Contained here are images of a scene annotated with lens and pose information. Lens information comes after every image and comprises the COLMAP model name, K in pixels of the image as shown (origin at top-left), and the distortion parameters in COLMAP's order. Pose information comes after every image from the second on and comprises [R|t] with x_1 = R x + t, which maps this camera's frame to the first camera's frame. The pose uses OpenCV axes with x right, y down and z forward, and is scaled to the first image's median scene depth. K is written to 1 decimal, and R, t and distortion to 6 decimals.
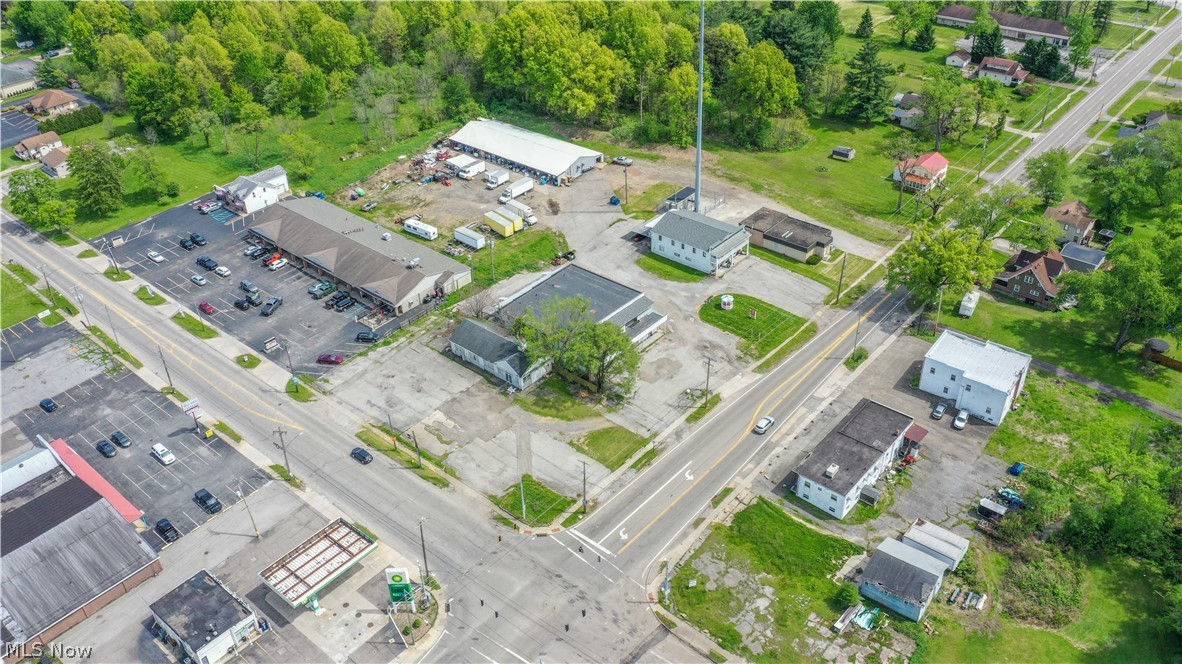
lens RADIAL K [[941.5, 0, 591.0], [0, 941.5, 332.0], [0, 0, 1]] dist [-0.001904, 0.000936]
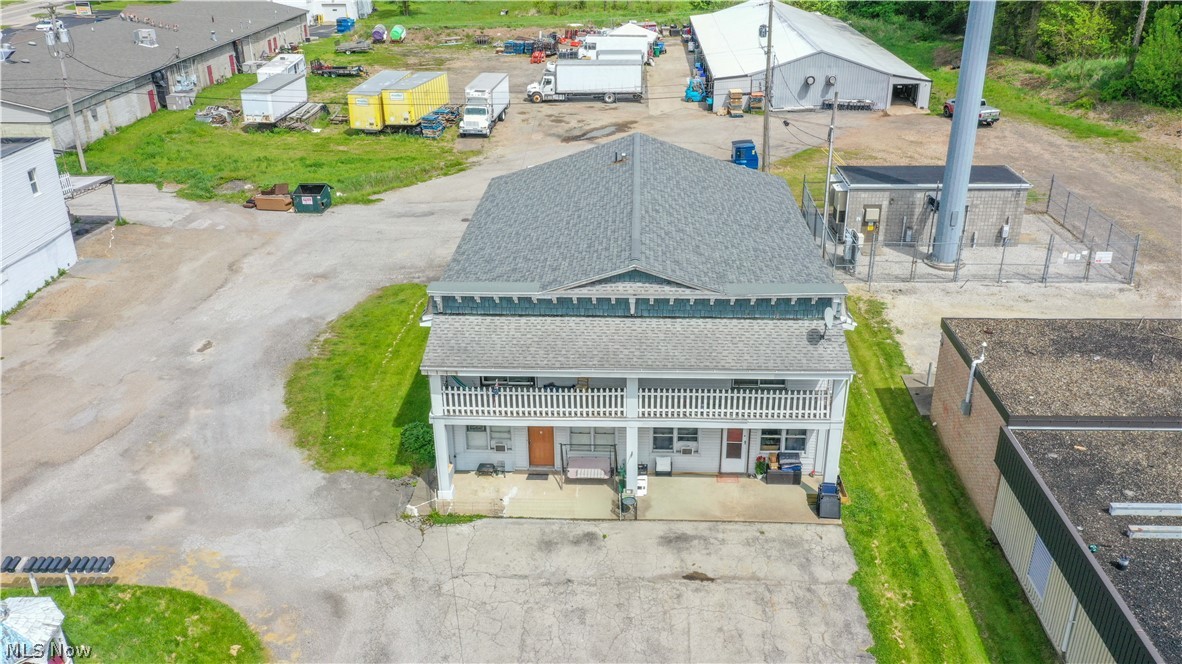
lens RADIAL K [[960.2, 0, 591.0], [0, 960.2, 332.0], [0, 0, 1]] dist [-0.010197, -0.004215]
pose [[0.618573, 0.357945, -0.699459, 0.266484], [-0.452275, 0.890147, 0.055555, -0.111296], [0.642507, 0.281983, 0.712510, 0.986365]]
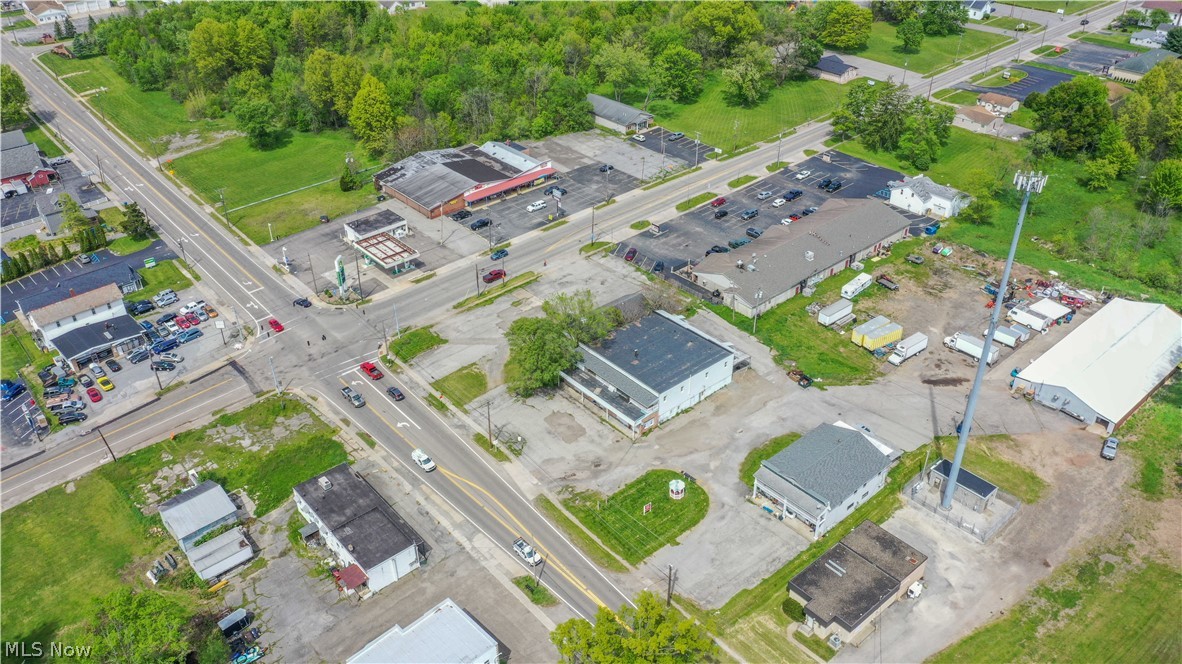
lens RADIAL K [[921.6, 0, 591.0], [0, 921.6, 332.0], [0, 0, 1]] dist [-0.006667, 0.001386]
pose [[-0.143060, 0.568095, -0.810433, 0.725088], [-0.543355, 0.639335, 0.544074, -0.509553], [0.827224, 0.518188, 0.217214, 0.735226]]
